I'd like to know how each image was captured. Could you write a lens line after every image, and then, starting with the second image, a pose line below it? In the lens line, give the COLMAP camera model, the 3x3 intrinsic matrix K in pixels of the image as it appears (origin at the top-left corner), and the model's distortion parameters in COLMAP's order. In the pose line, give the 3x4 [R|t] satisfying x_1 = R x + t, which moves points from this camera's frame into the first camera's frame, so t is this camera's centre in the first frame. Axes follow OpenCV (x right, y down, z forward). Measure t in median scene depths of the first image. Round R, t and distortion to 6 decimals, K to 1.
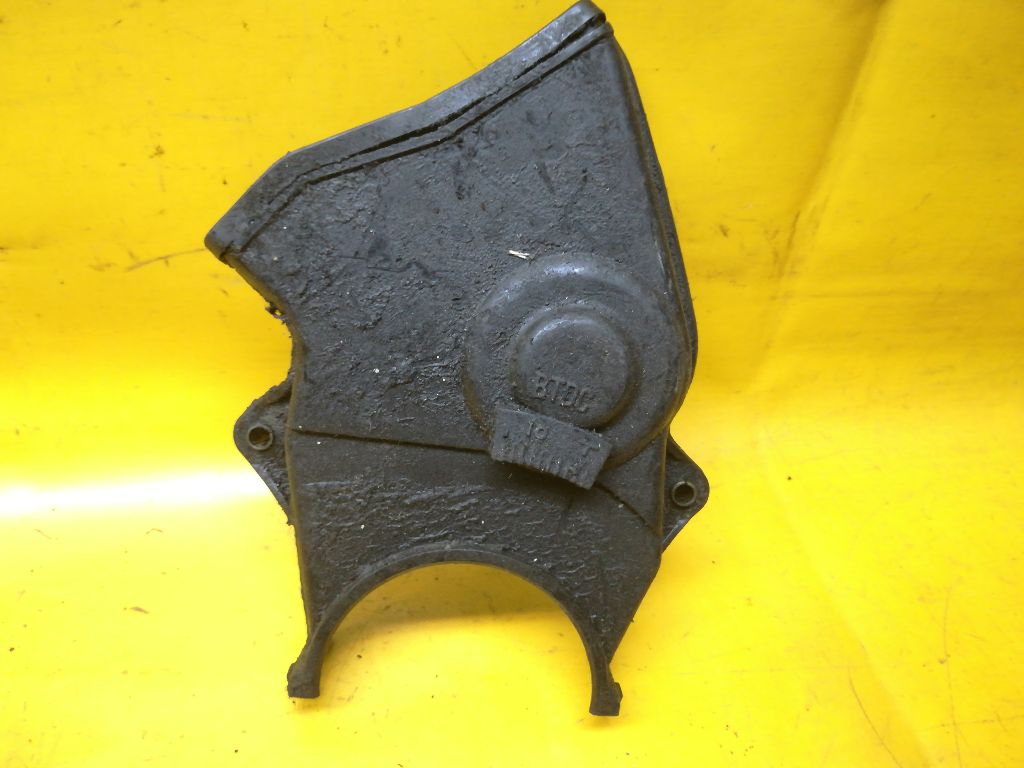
lens RADIAL K [[818.6, 0, 516.5], [0, 818.6, 385.2], [0, 0, 1]] dist [0.012198, -0.041452]
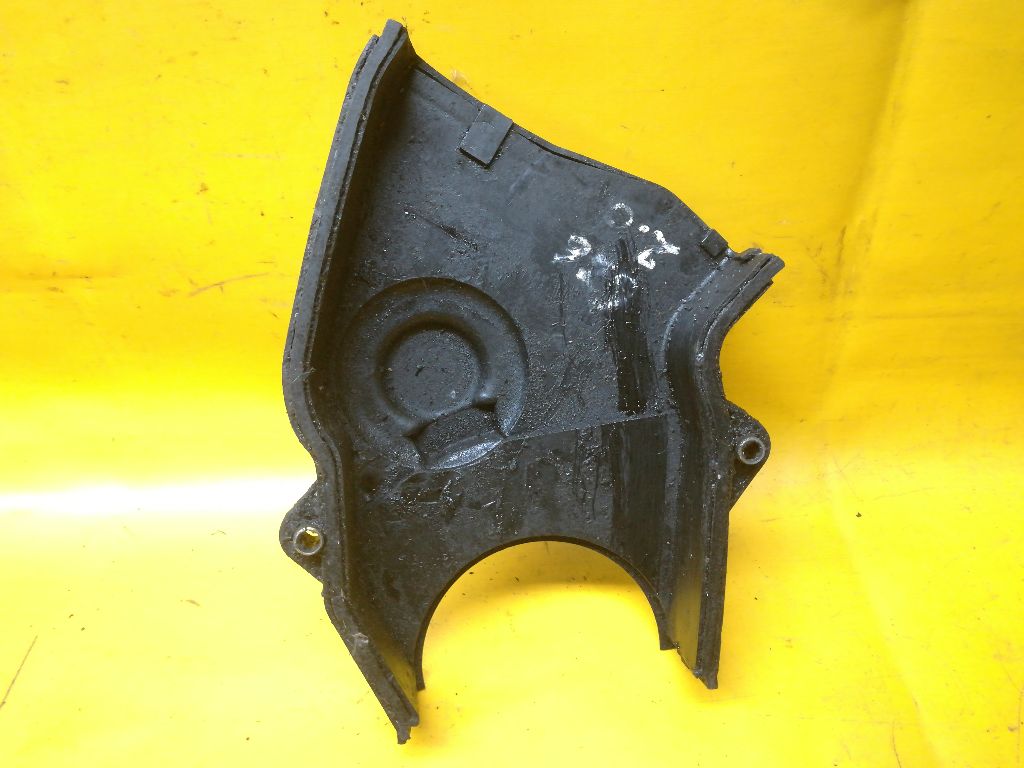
lens RADIAL K [[818.6, 0, 518.4], [0, 818.6, 386.6], [0, 0, 1]] dist [0.012198, -0.041452]
pose [[0.974688, 0.011398, -0.223279, 0.192042], [-0.021927, 0.998758, -0.044734, 0.021673], [0.222492, 0.048497, 0.973727, 0.011603]]
